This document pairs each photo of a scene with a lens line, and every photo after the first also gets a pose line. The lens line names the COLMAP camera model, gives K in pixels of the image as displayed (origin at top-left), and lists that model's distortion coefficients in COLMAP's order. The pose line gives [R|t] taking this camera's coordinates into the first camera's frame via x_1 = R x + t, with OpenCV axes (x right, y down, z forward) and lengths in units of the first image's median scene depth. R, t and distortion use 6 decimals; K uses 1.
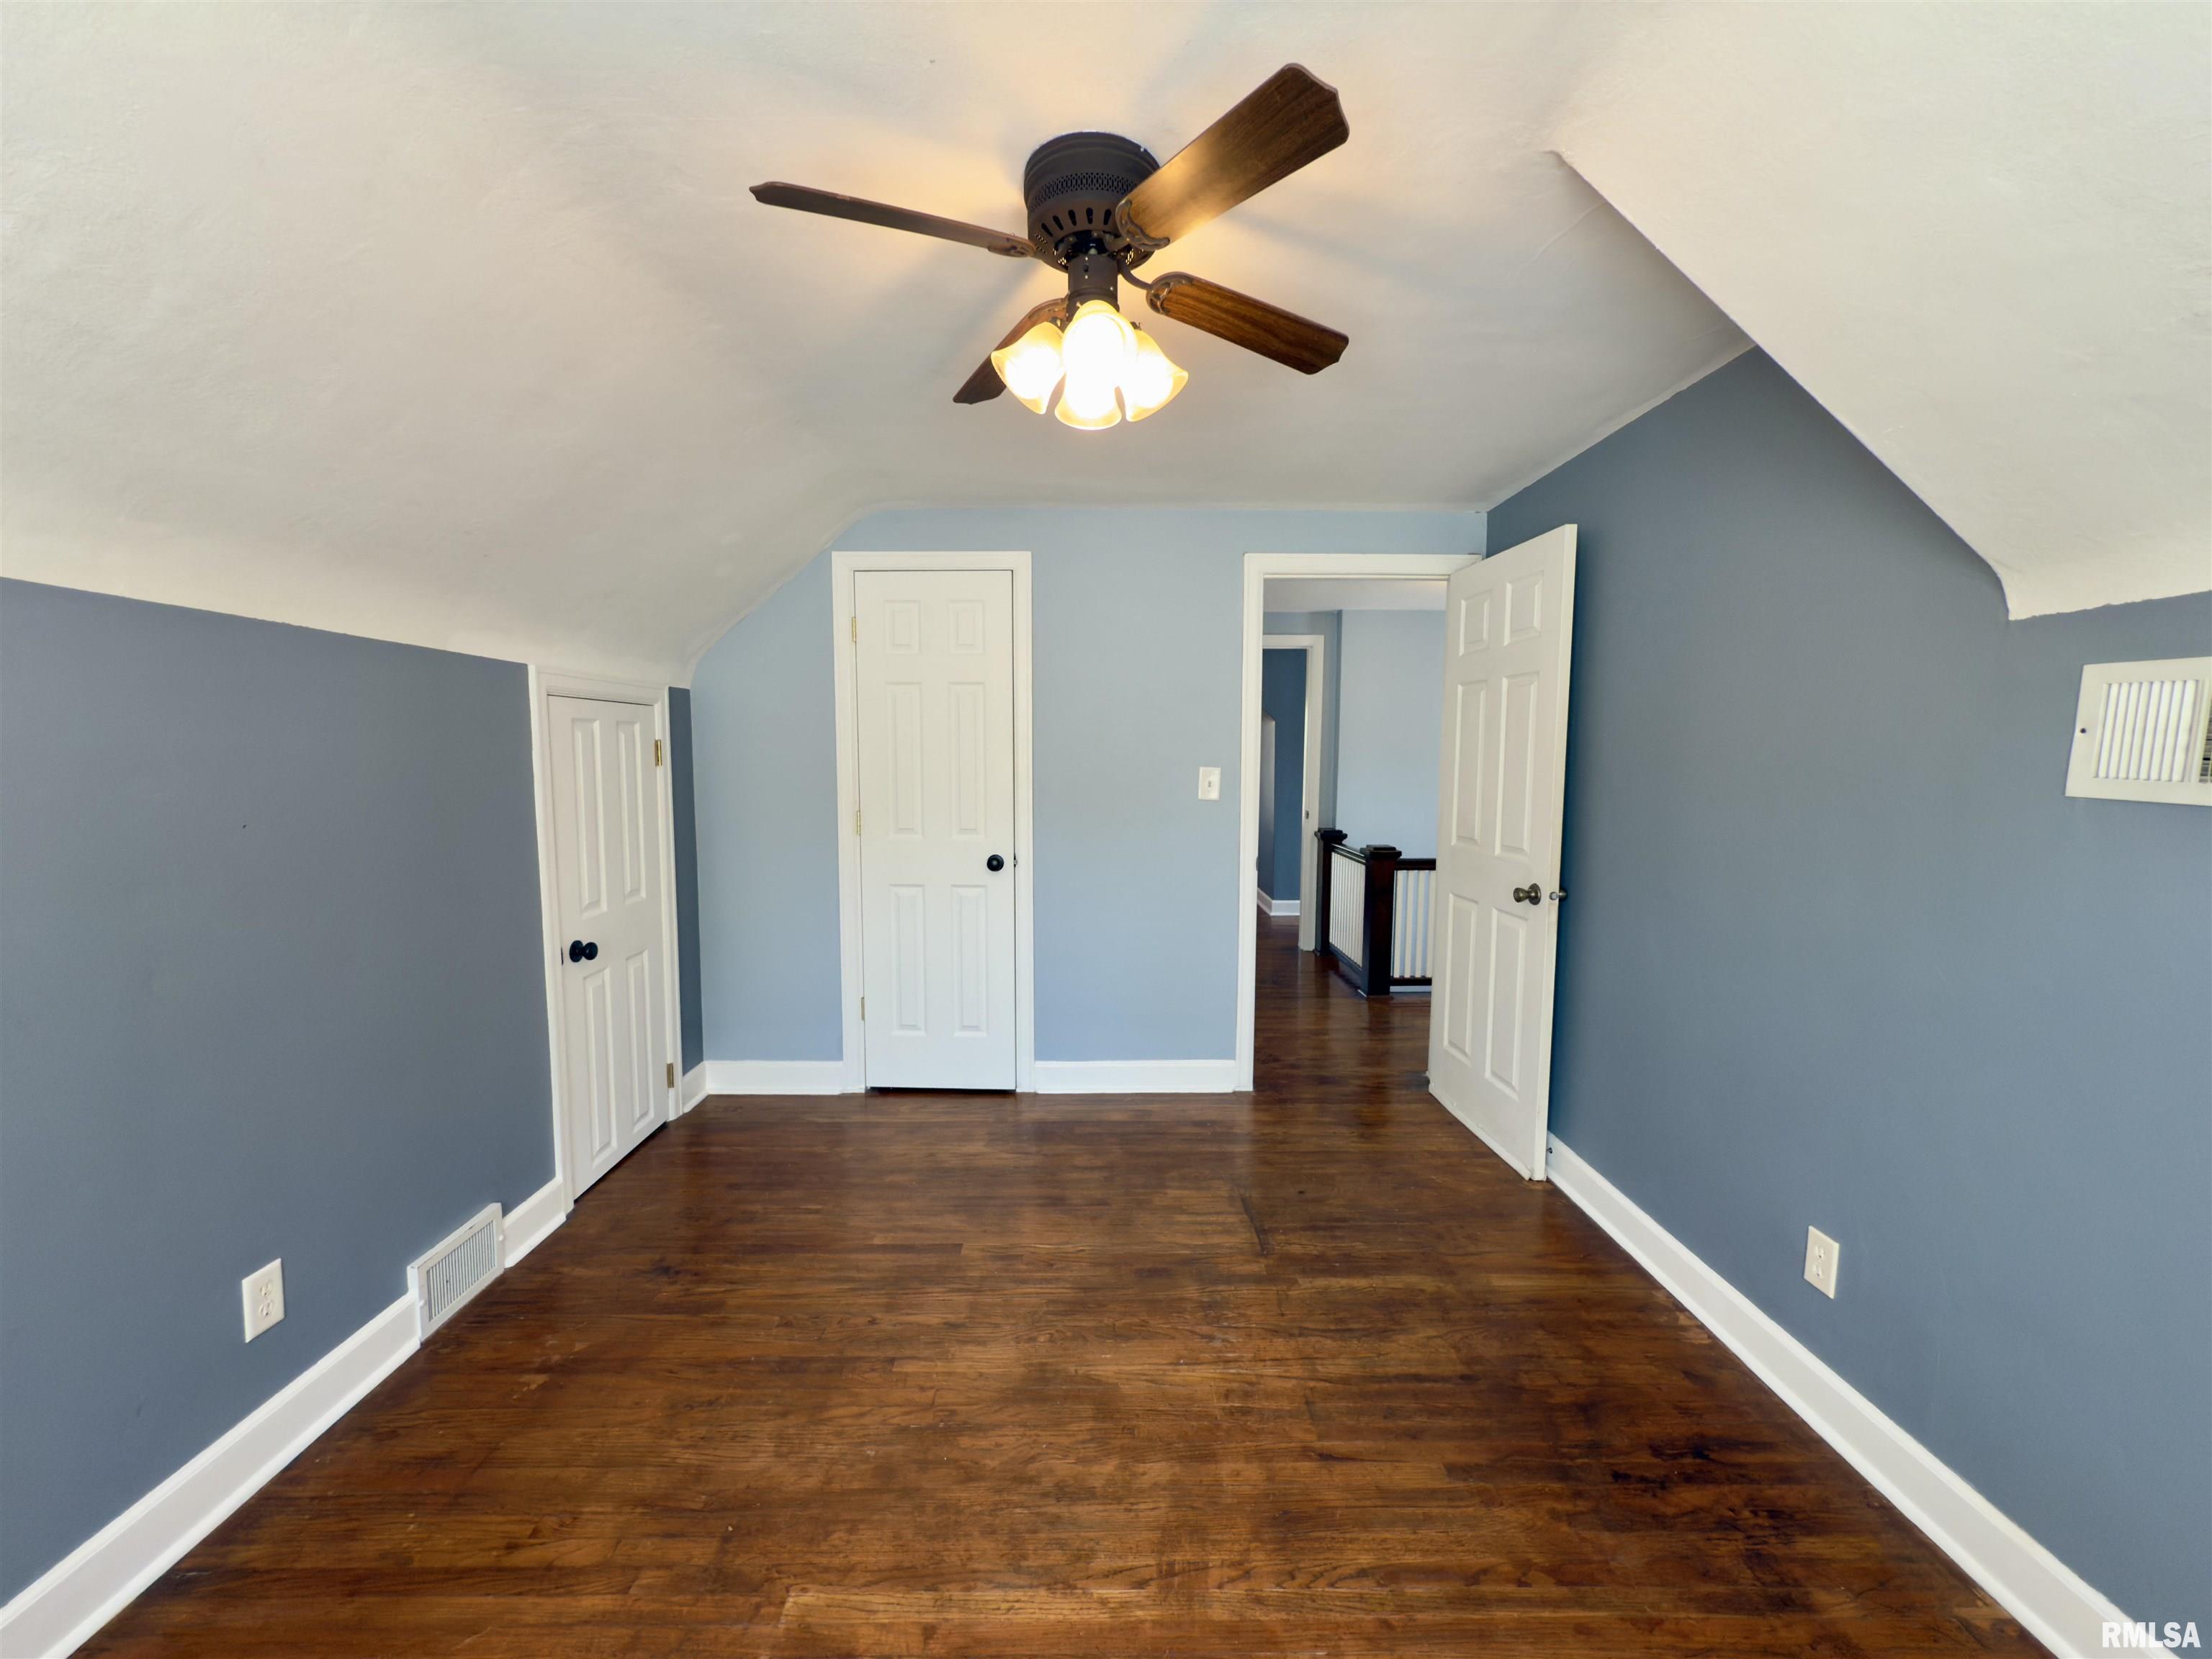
lens RADIAL K [[885.8, 0, 1106.0], [0, 885.8, 829.5], [0, 0, 1]] dist [0.001754, -0.000287]
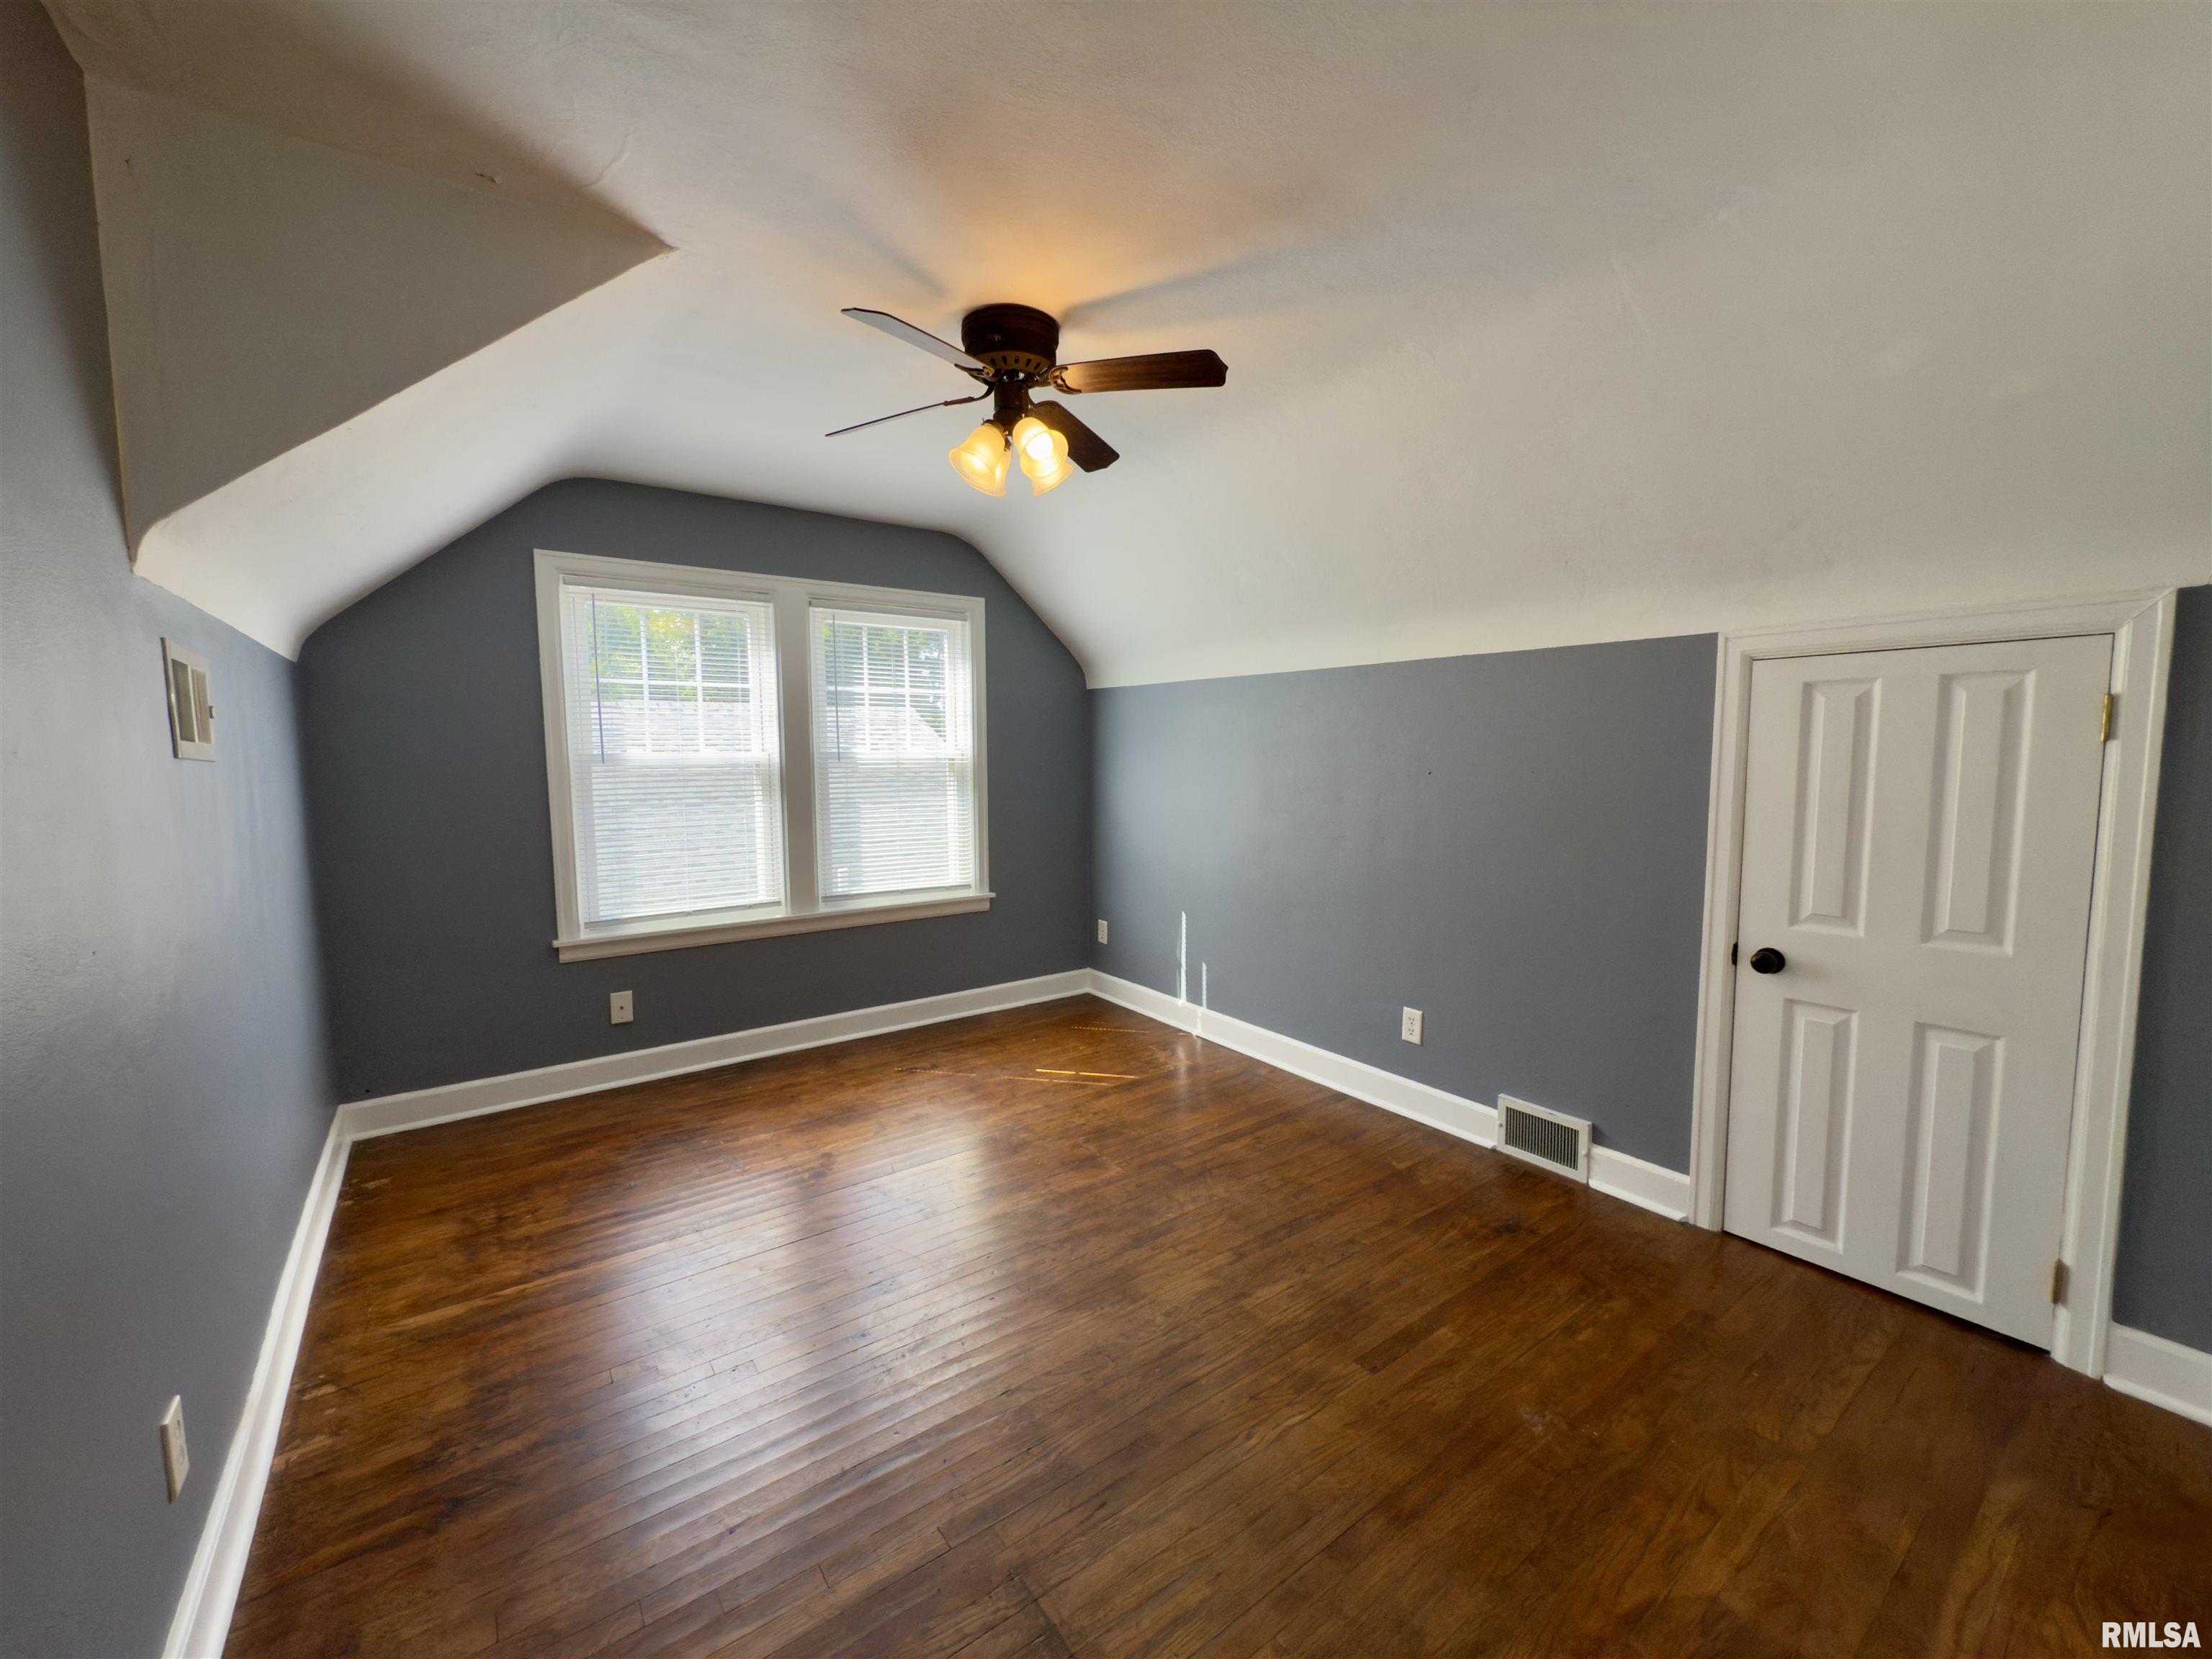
lens RADIAL K [[885.8, 0, 1106.0], [0, 885.8, 829.5], [0, 0, 1]] dist [0.001754, -0.000287]
pose [[-0.813103, 0.053948, -0.579614, 0.440817], [-0.046063, 0.986612, 0.156448, -0.097744], [0.580294, 0.153907, -0.799732, 1.420197]]
